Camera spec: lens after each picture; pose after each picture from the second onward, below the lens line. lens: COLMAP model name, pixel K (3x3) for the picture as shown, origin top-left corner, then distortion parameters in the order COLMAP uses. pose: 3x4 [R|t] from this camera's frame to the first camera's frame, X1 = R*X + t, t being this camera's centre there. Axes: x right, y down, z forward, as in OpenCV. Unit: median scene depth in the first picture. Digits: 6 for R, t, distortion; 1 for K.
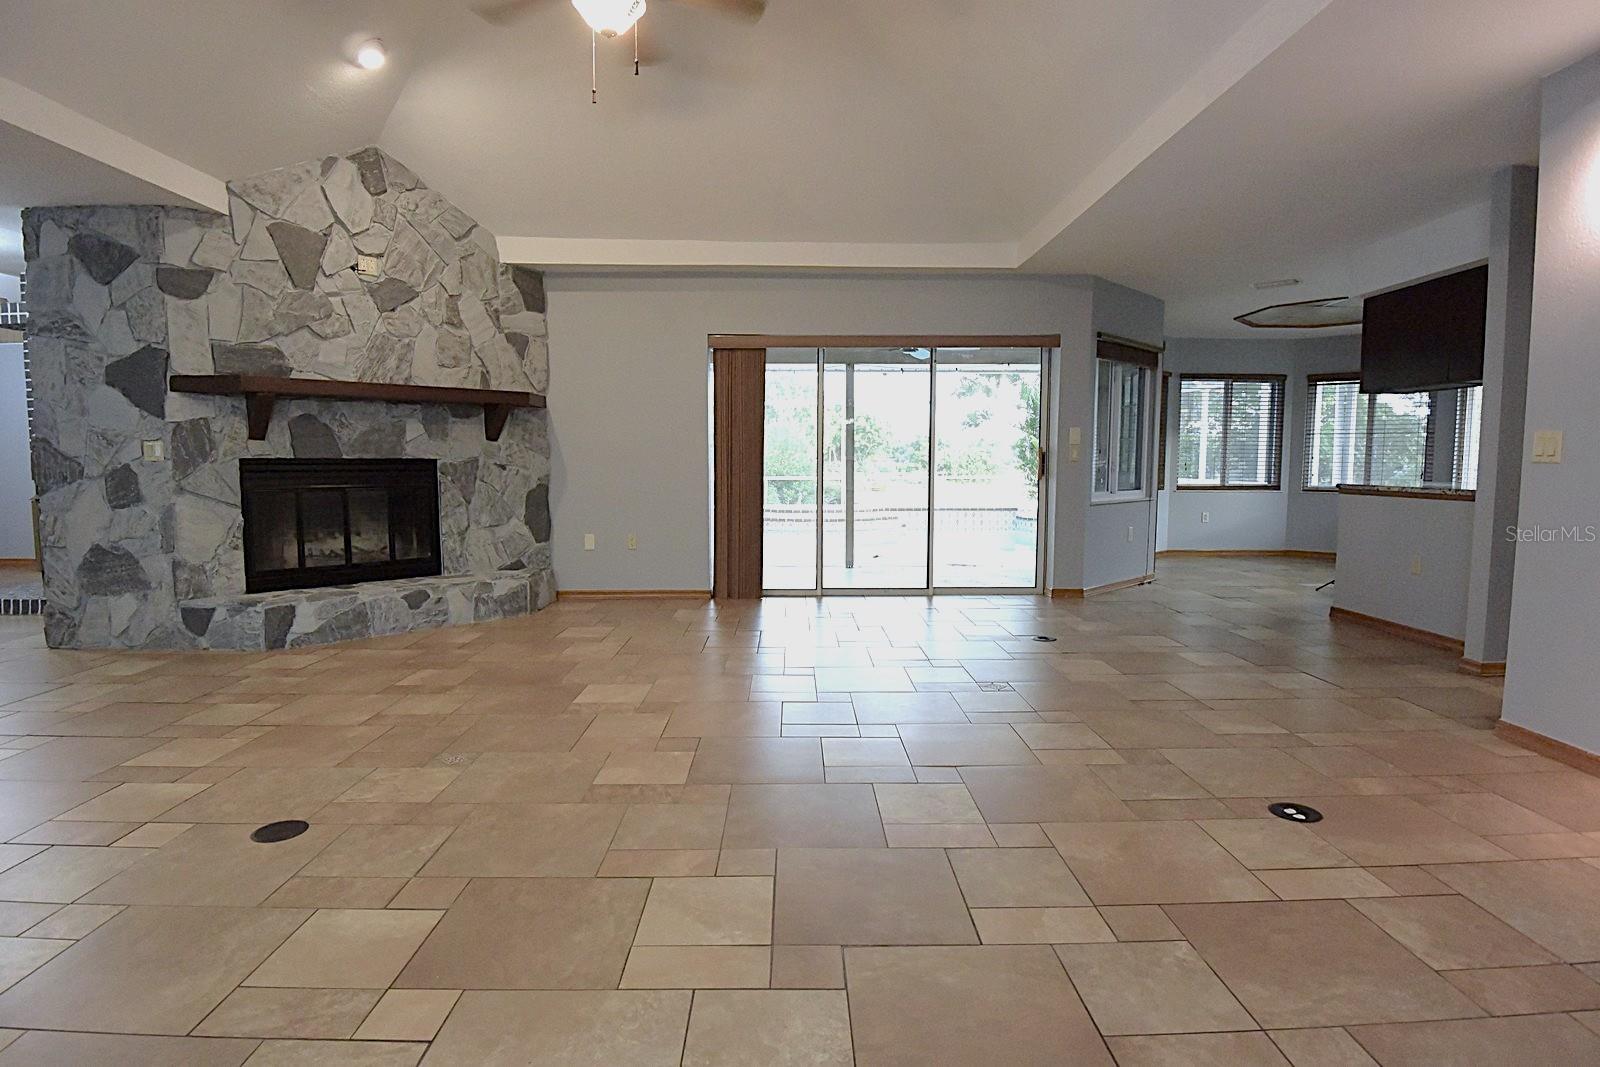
lens RADIAL K [[836.0, 0, 803.1], [0, 836.0, 538.8], [0, 0, 1]] dist [-0.005104, -0.023477]
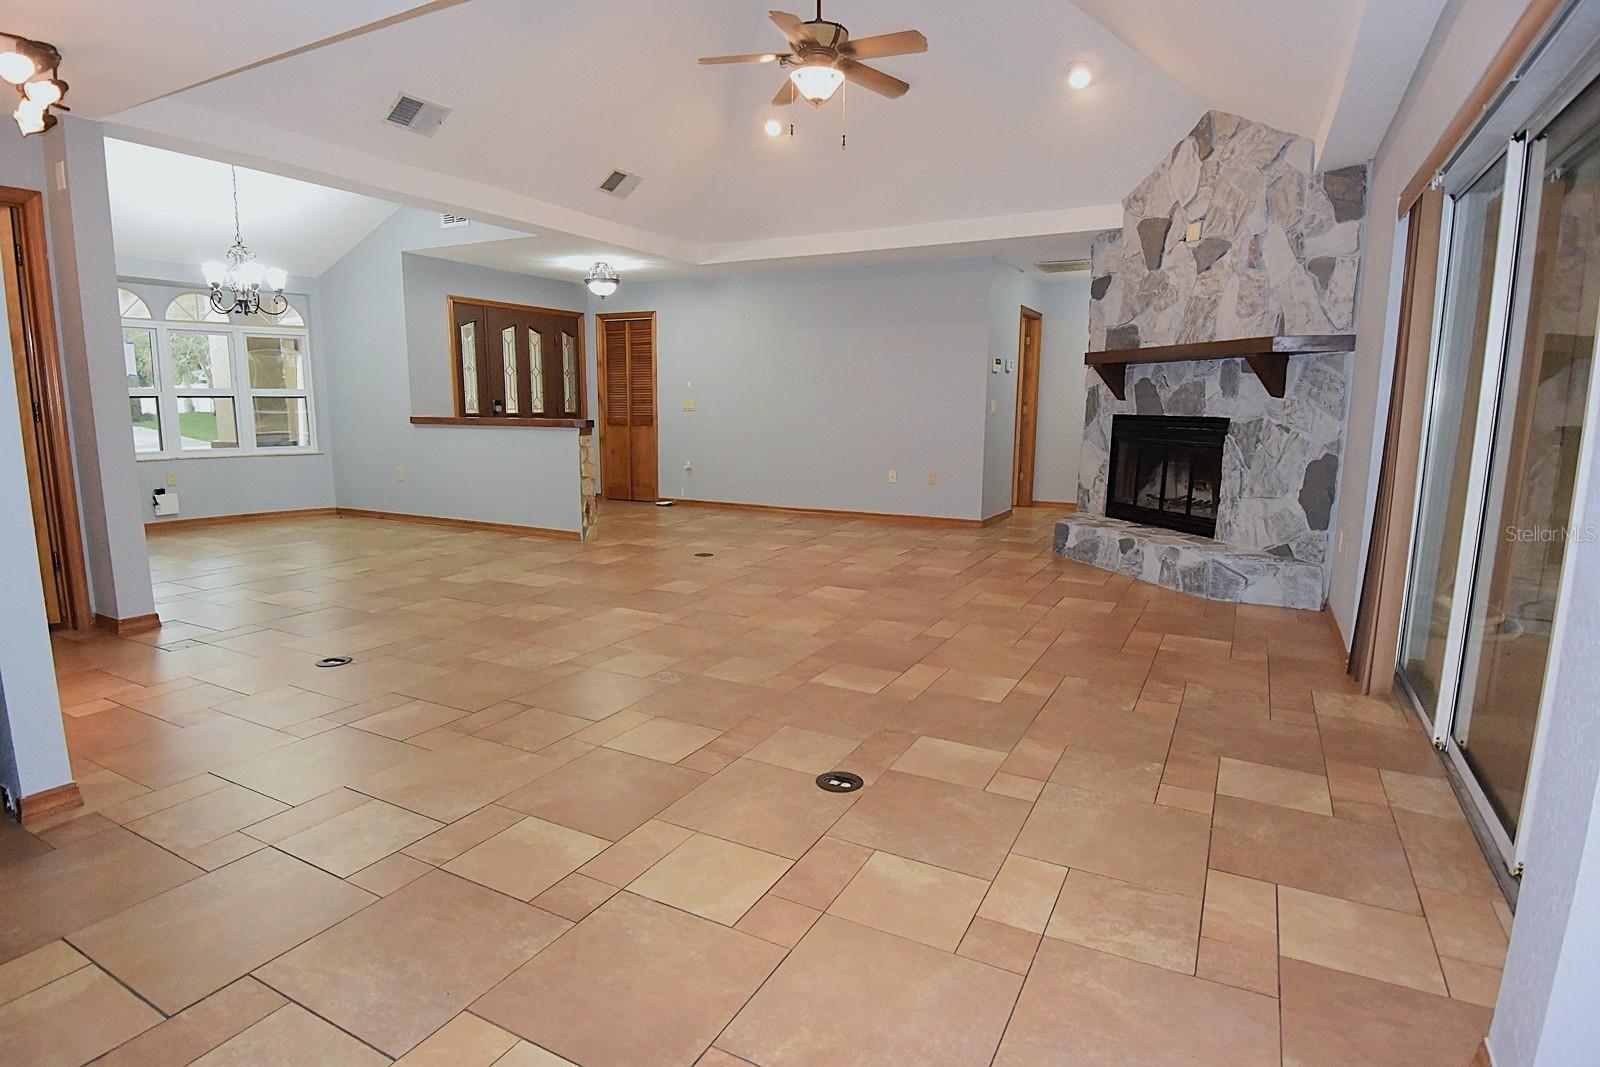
lens RADIAL K [[836.0, 0, 802.8], [0, 836.0, 537.2], [0, 0, 1]] dist [-0.005104, -0.023477]
pose [[-0.487208, 0.135298, -0.862742, 0.668919], [-0.087268, 0.975437, 0.202253, -0.119426], [0.868915, 0.173829, -0.463434, 1.107042]]
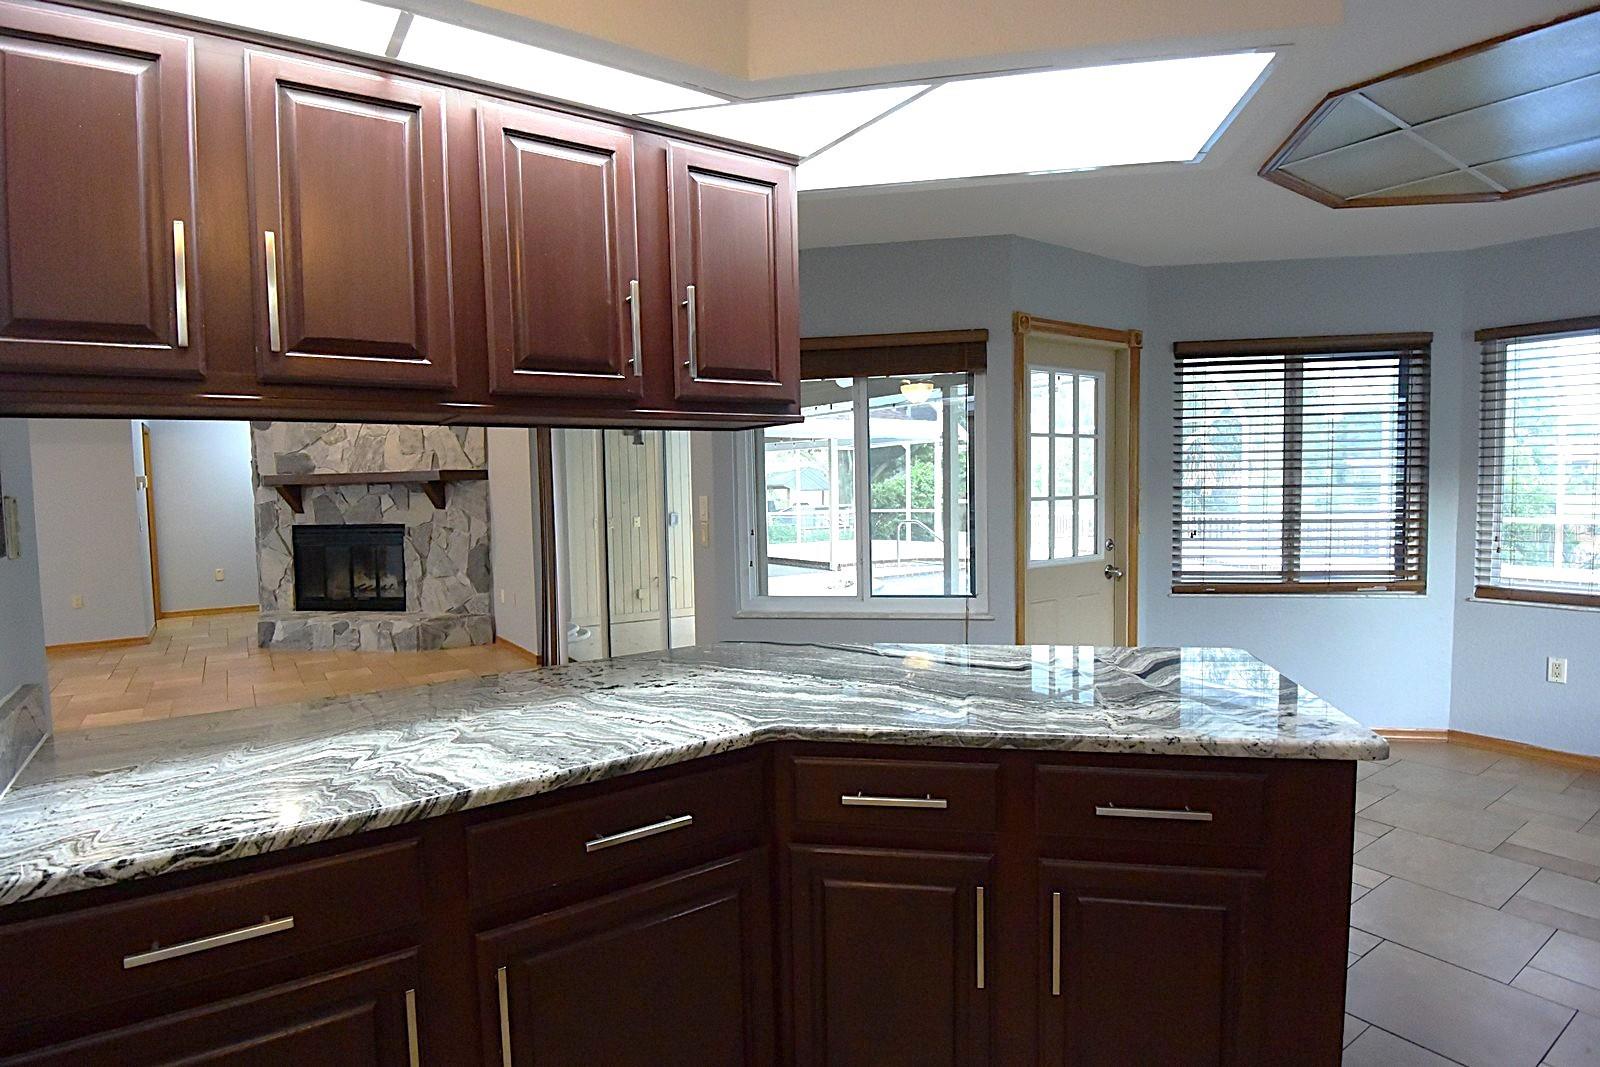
lens RADIAL K [[836.0, 0, 808.4], [0, 836.0, 533.9], [0, 0, 1]] dist [-0.005104, -0.023477]
pose [[0.566275, 0.041881, -0.823152, 1.084101], [-0.054047, 0.998445, 0.013619, -0.141064], [0.822443, 0.036777, 0.567658, 0.825042]]
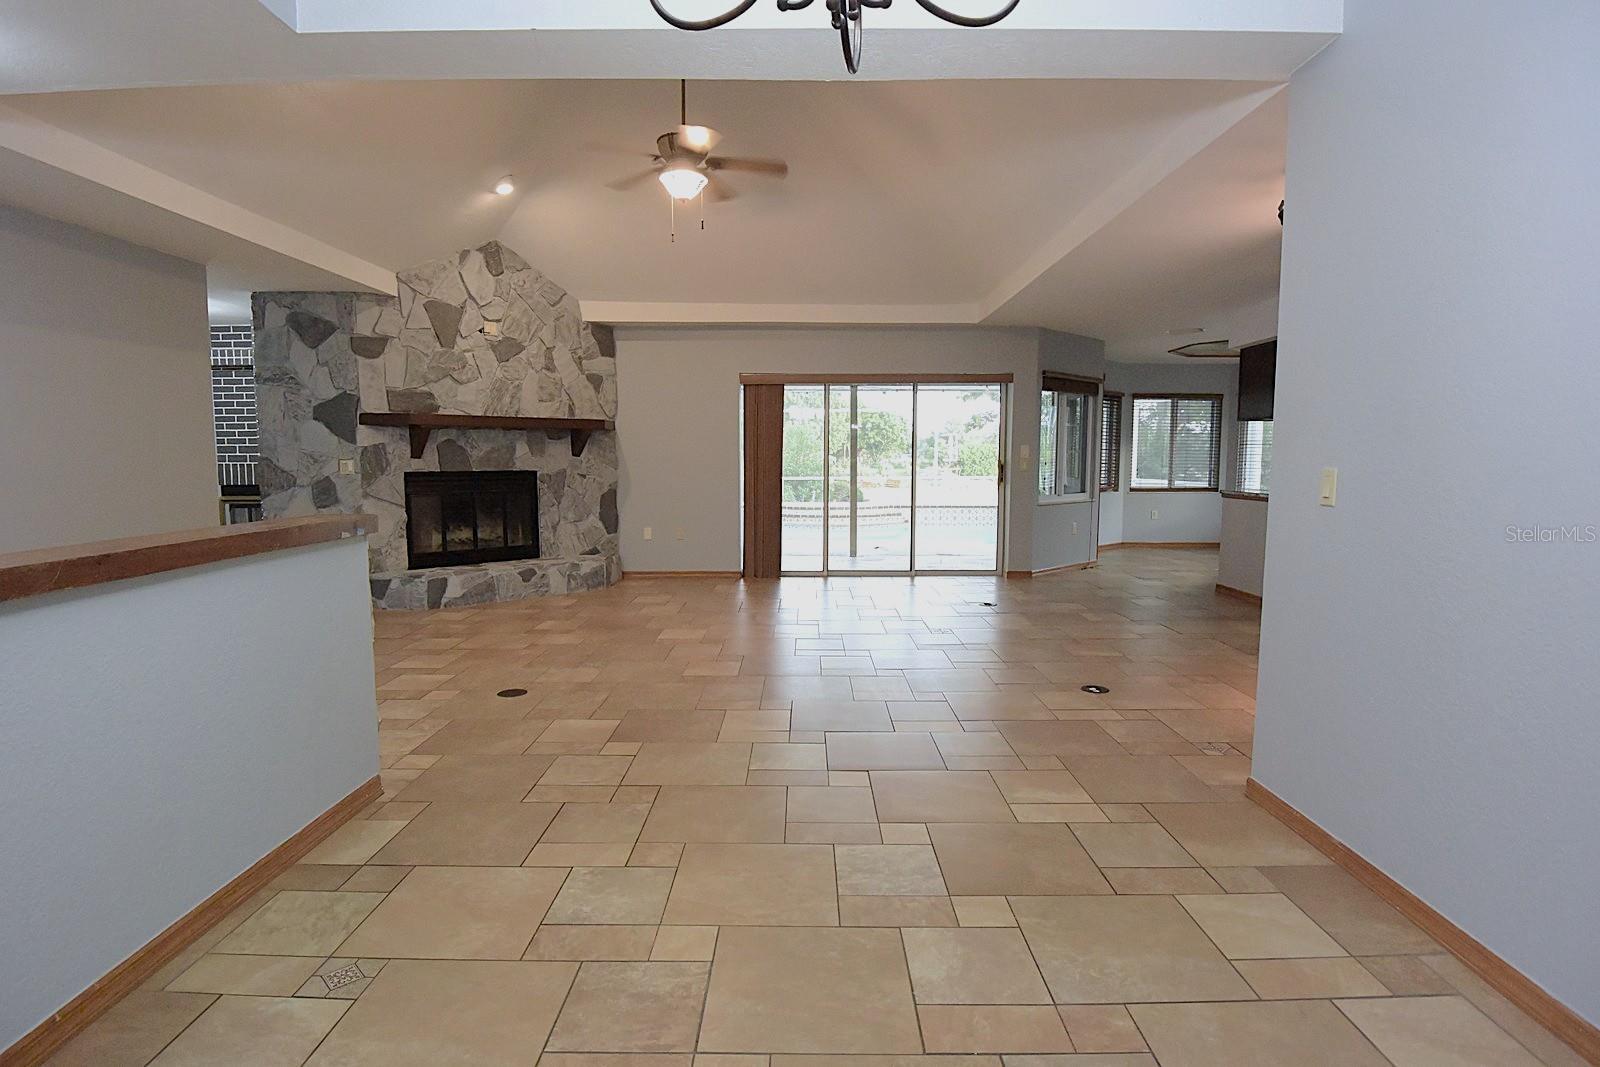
lens RADIAL K [[836.0, 0, 807.8], [0, 836.0, 538.4], [0, 0, 1]] dist [-0.005104, -0.023477]
pose [[0.999914, 0.001940, -0.012943, 0.010802], [-0.001874, 0.999985, 0.005149, 0.004948], [0.012953, -0.005124, 0.999903, -0.346765]]
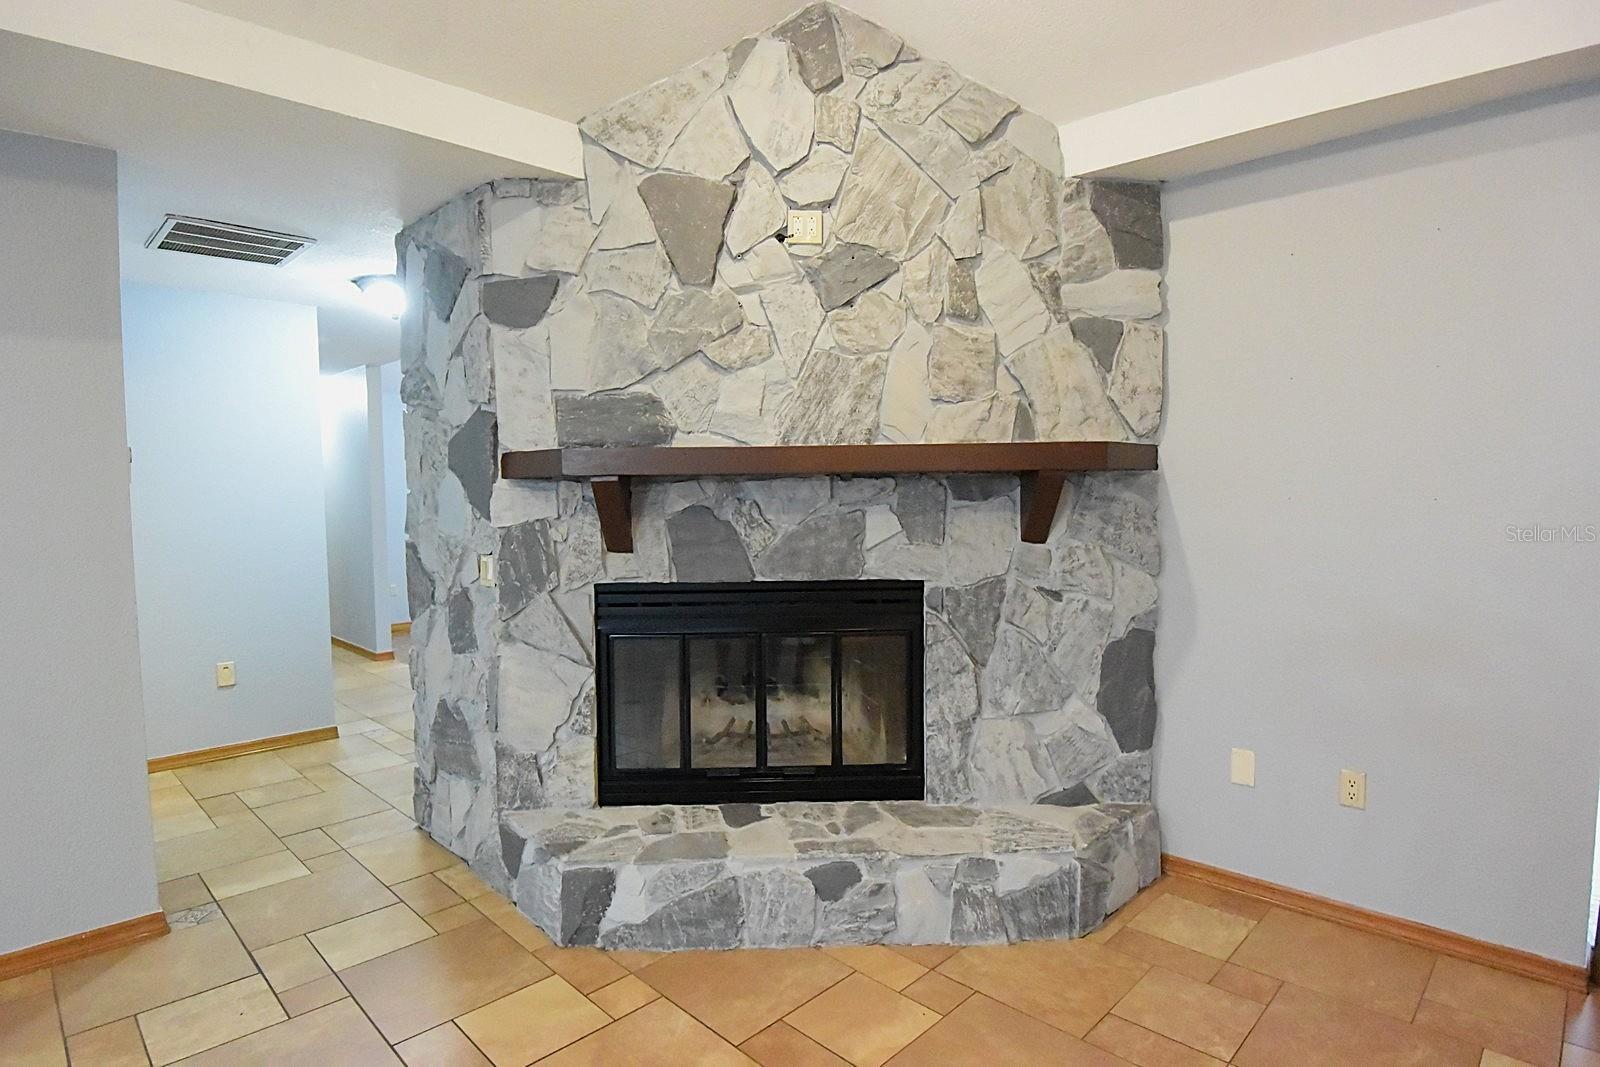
lens RADIAL K [[836.0, 0, 802.8], [0, 836.0, 537.7], [0, 0, 1]] dist [-0.005104, -0.023477]
pose [[0.703313, 0.035816, -0.709977, -0.131099], [-0.053525, 0.998563, -0.002648, -0.123893], [0.708862, 0.039864, 0.704220, 0.615813]]
